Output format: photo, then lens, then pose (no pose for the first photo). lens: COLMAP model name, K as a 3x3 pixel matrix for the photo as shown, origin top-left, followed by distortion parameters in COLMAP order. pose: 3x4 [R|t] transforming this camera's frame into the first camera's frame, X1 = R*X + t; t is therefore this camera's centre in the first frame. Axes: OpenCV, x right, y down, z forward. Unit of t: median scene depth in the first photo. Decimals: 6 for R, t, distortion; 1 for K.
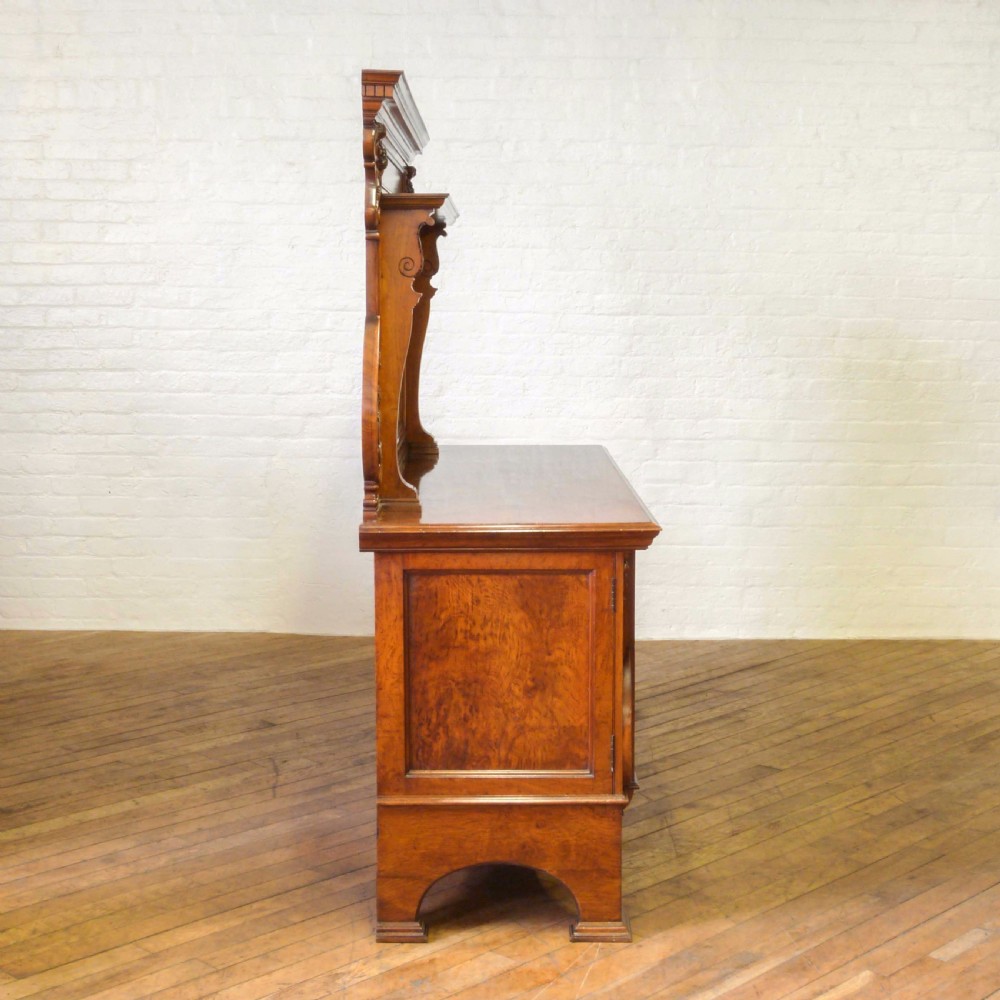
lens RADIAL K [[1902.6, 0, 402.8], [0, 1902.6, 577.9], [0, 0, 1]] dist [-0.036861, 0.000000]
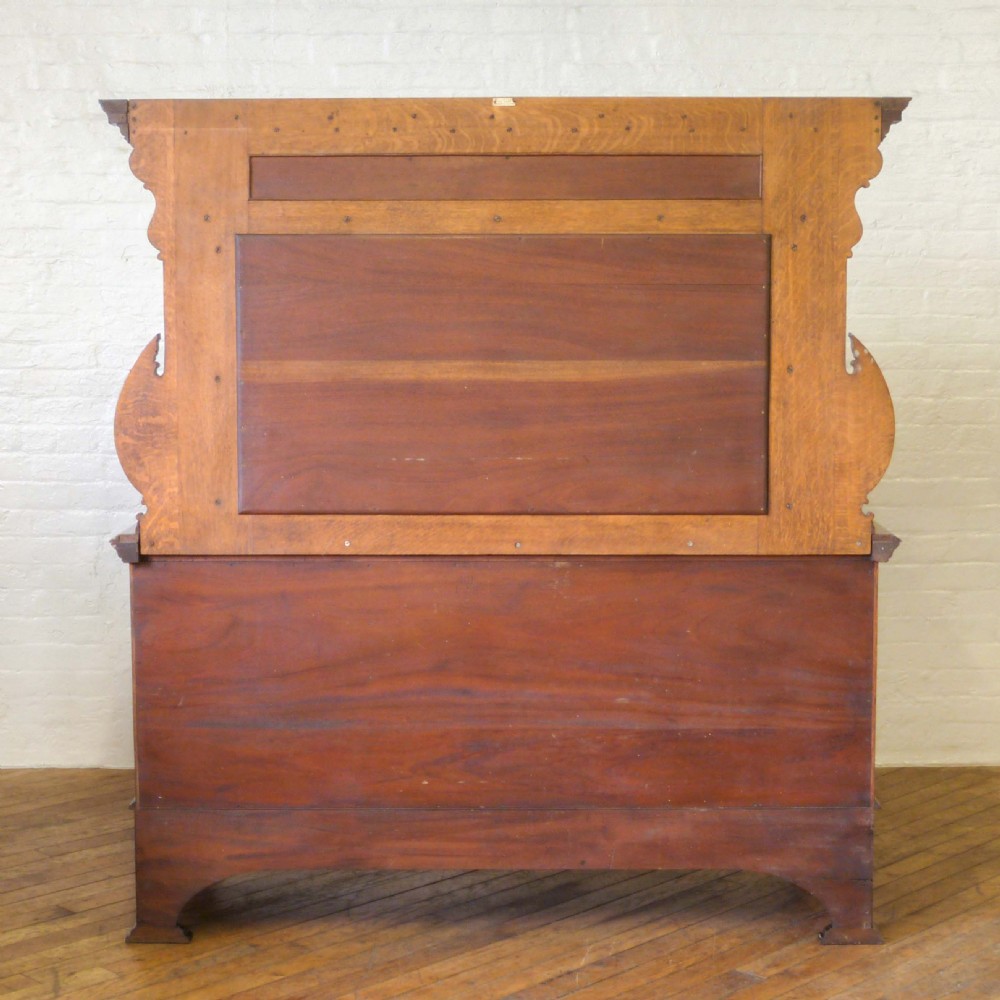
lens RADIAL K [[1953.3, 0, 501.8], [0, 1953.3, 507.4], [0, 0, 1]] dist [-0.014994, 0.000000]
pose [[0.999914, -0.012472, 0.003972, 0.087756], [0.012626, 0.999059, -0.041502, -0.041250], [-0.003450, 0.041548, 0.999131, 0.227597]]
